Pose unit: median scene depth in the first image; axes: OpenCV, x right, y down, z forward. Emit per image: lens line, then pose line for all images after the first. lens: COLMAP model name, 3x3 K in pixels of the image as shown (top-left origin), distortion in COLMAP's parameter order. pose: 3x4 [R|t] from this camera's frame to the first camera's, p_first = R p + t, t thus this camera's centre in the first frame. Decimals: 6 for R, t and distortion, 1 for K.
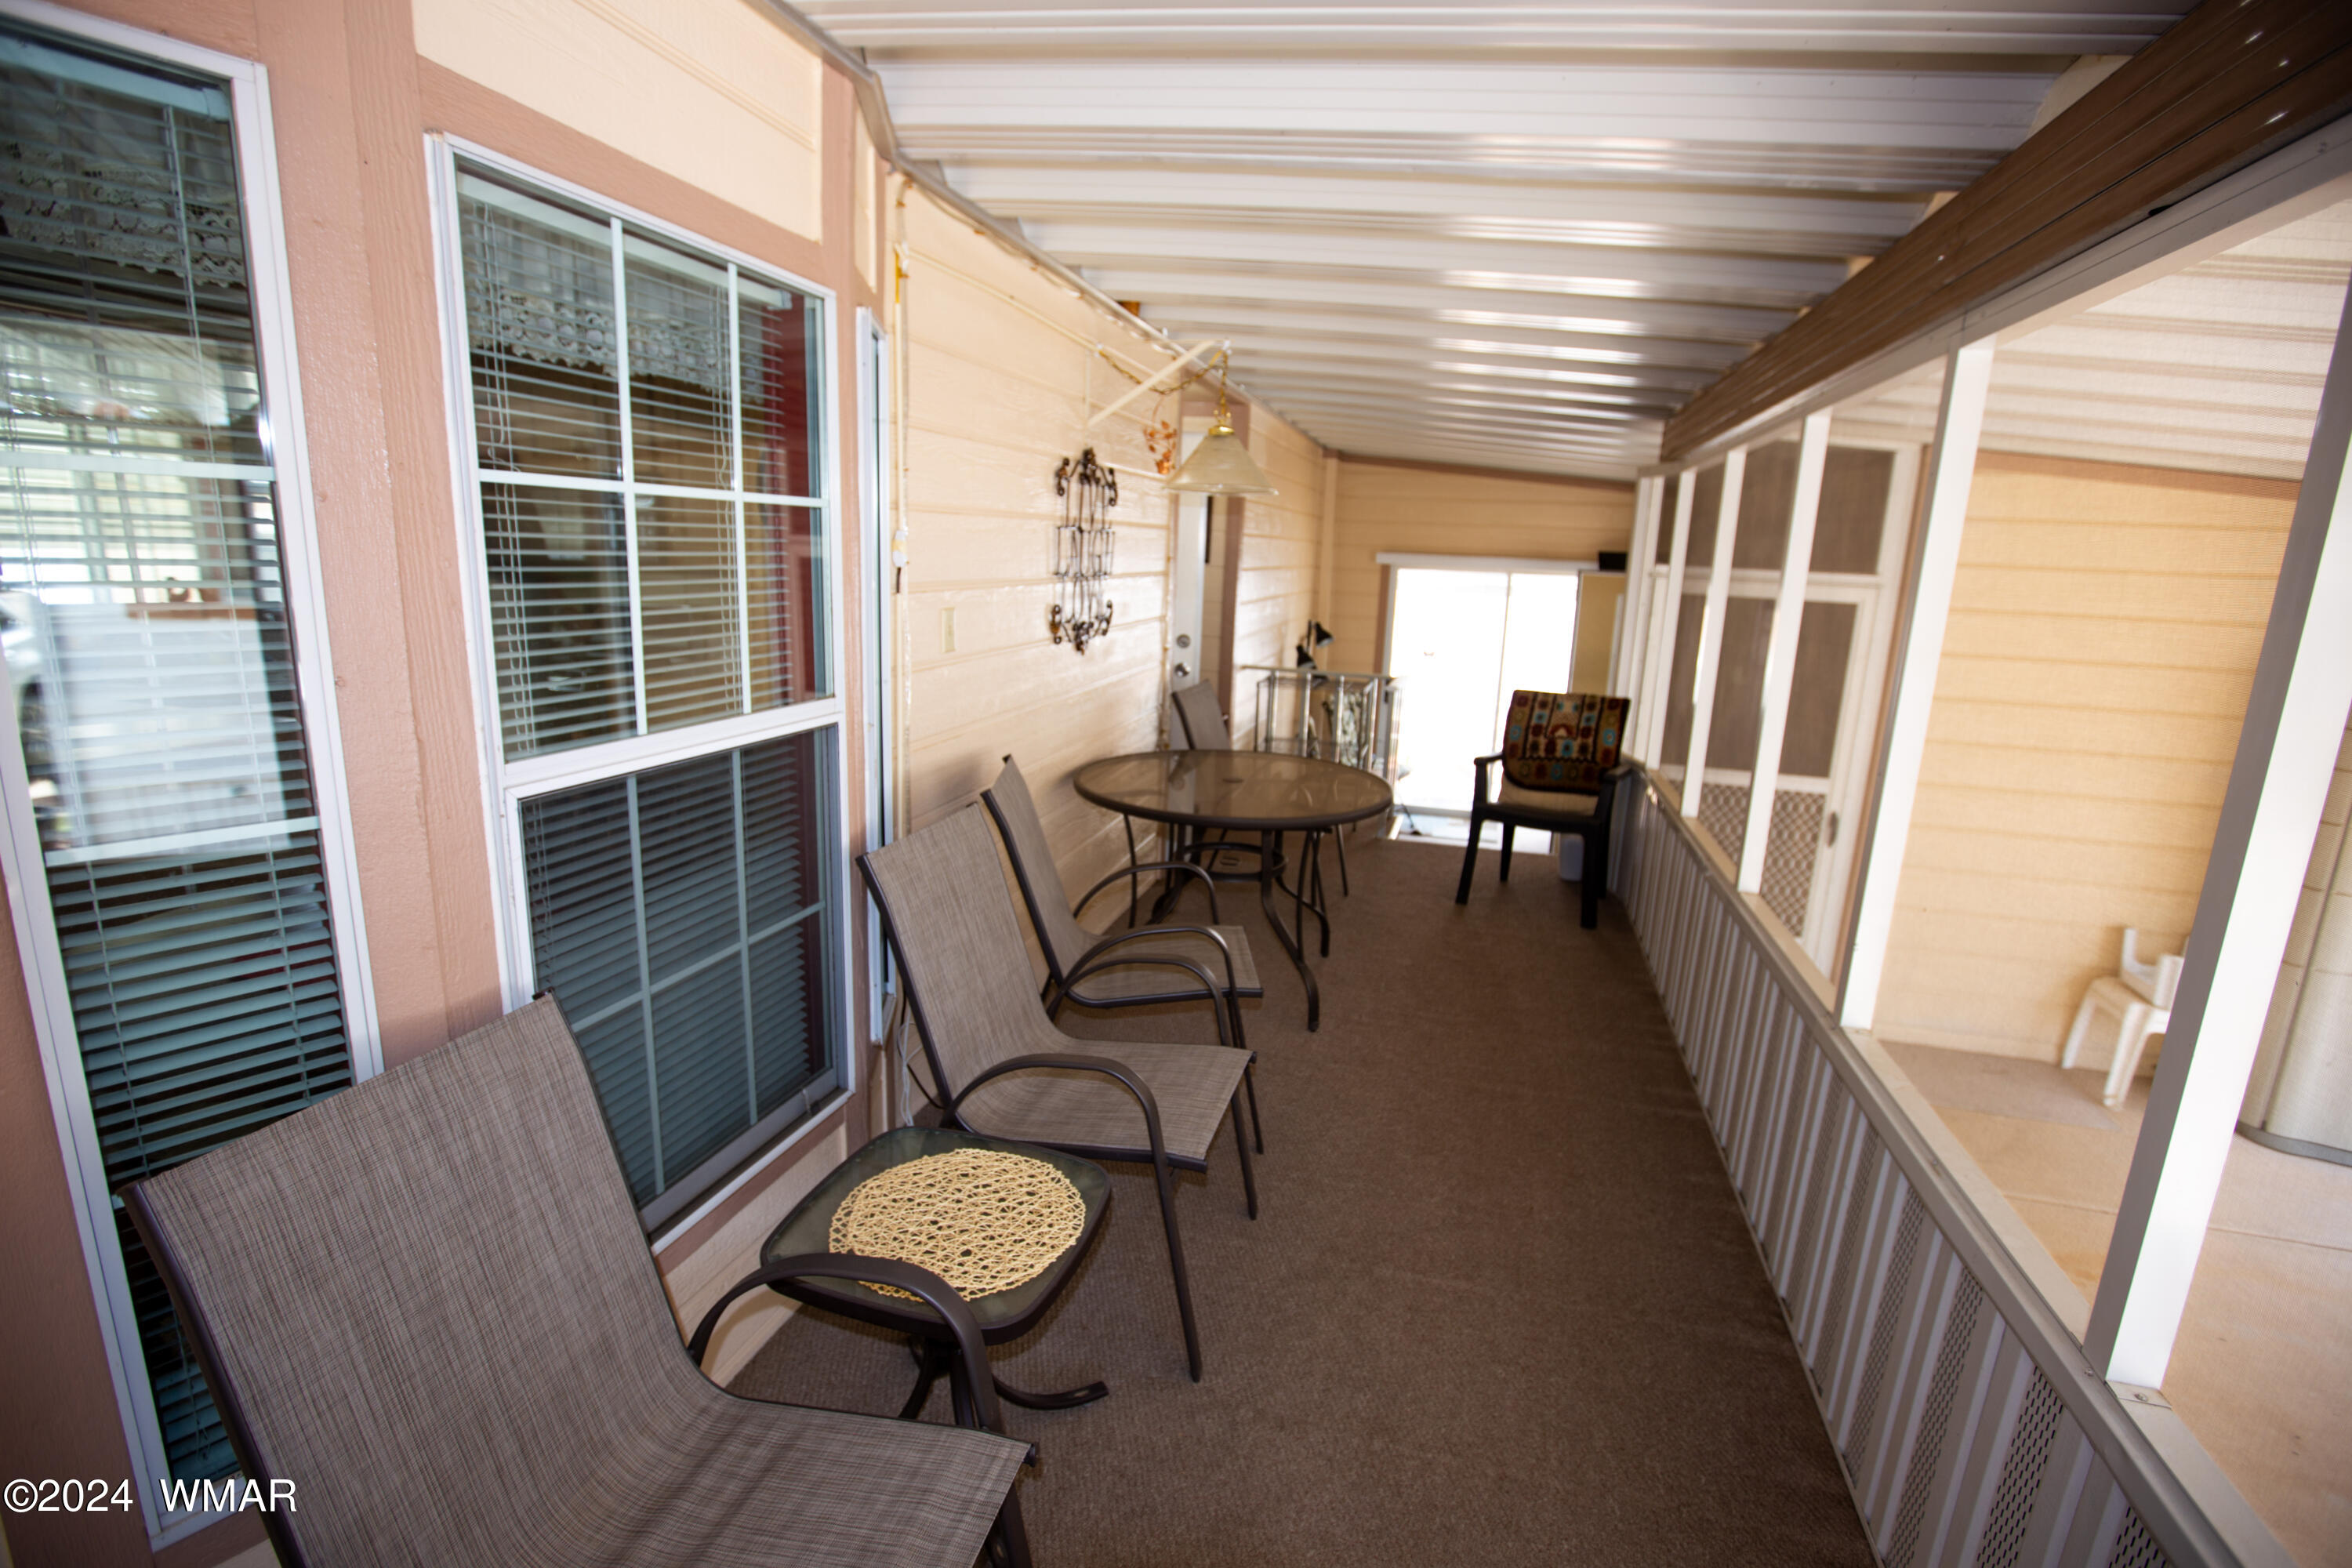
lens RADIAL K [[1077.0, 0, 1170.5], [0, 1077.0, 778.0], [0, 0, 1]] dist [-0.049544, 0.017547]
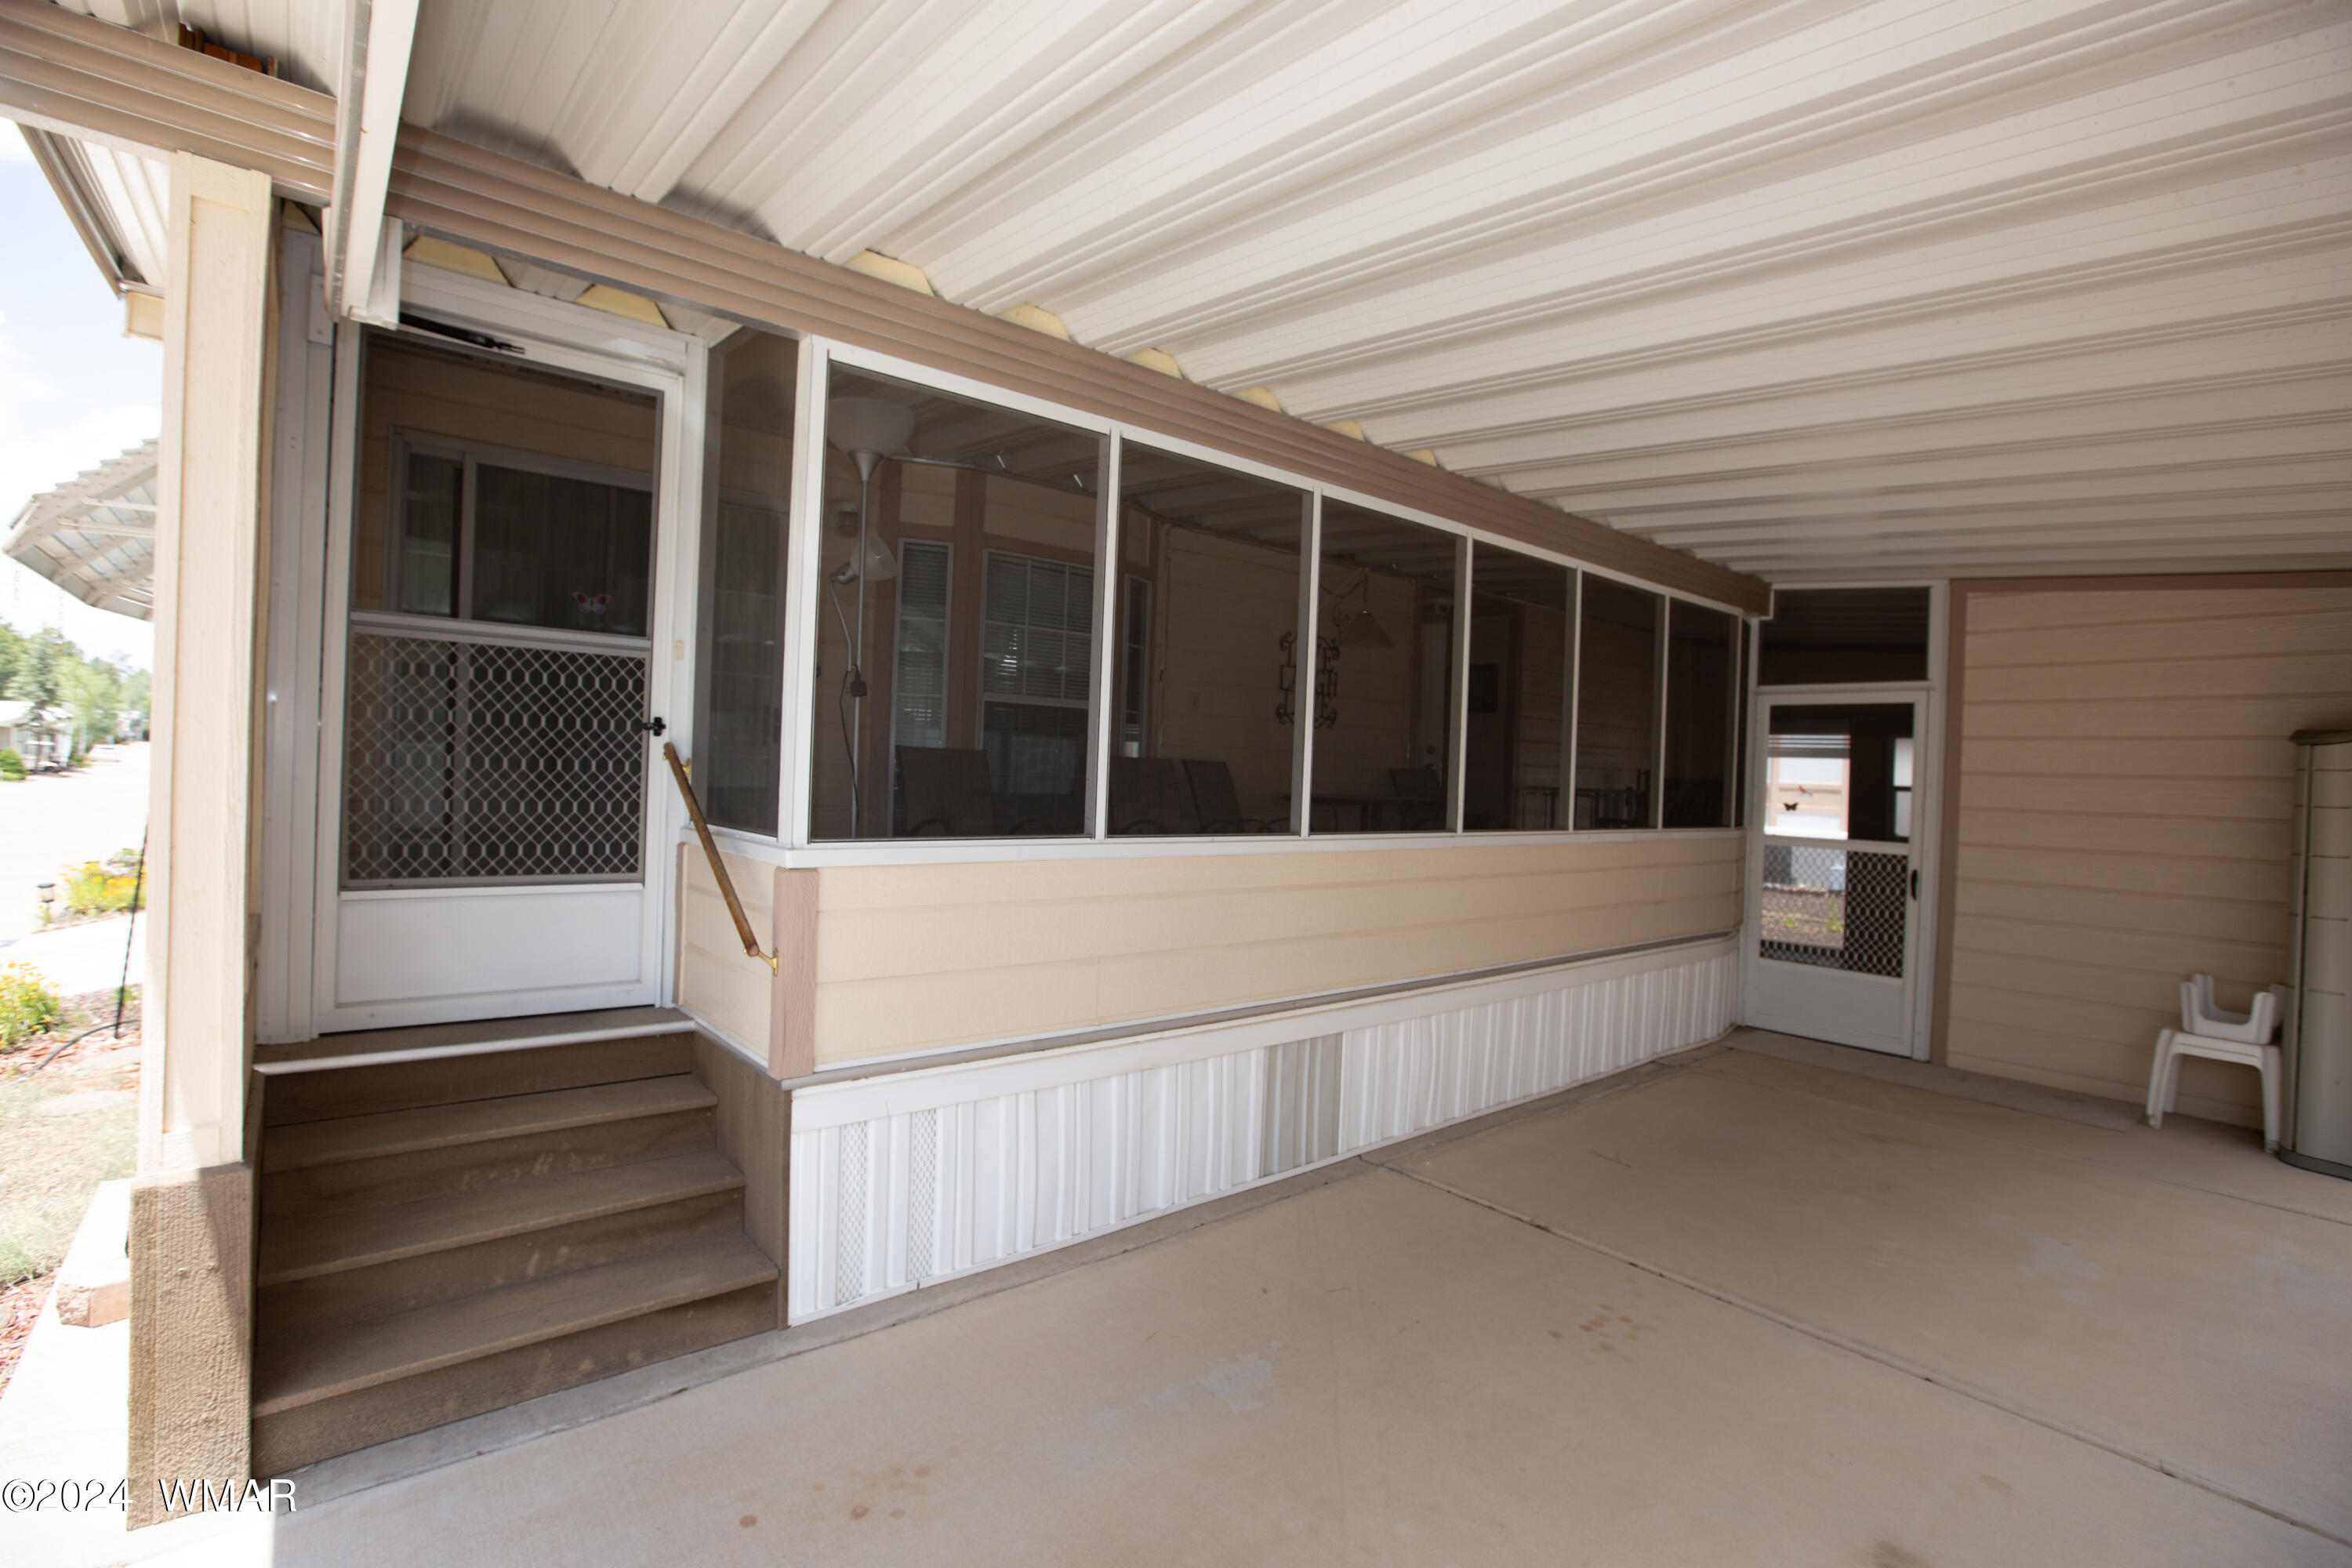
lens RADIAL K [[1077.0, 0, 1170.5], [0, 1077.0, 778.0], [0, 0, 1]] dist [-0.049544, 0.017547]
pose [[0.823577, -0.004888, -0.567184, 0.647451], [-0.123417, 0.974460, -0.187604, 0.280329], [0.553615, 0.224507, 0.801940, -0.511736]]
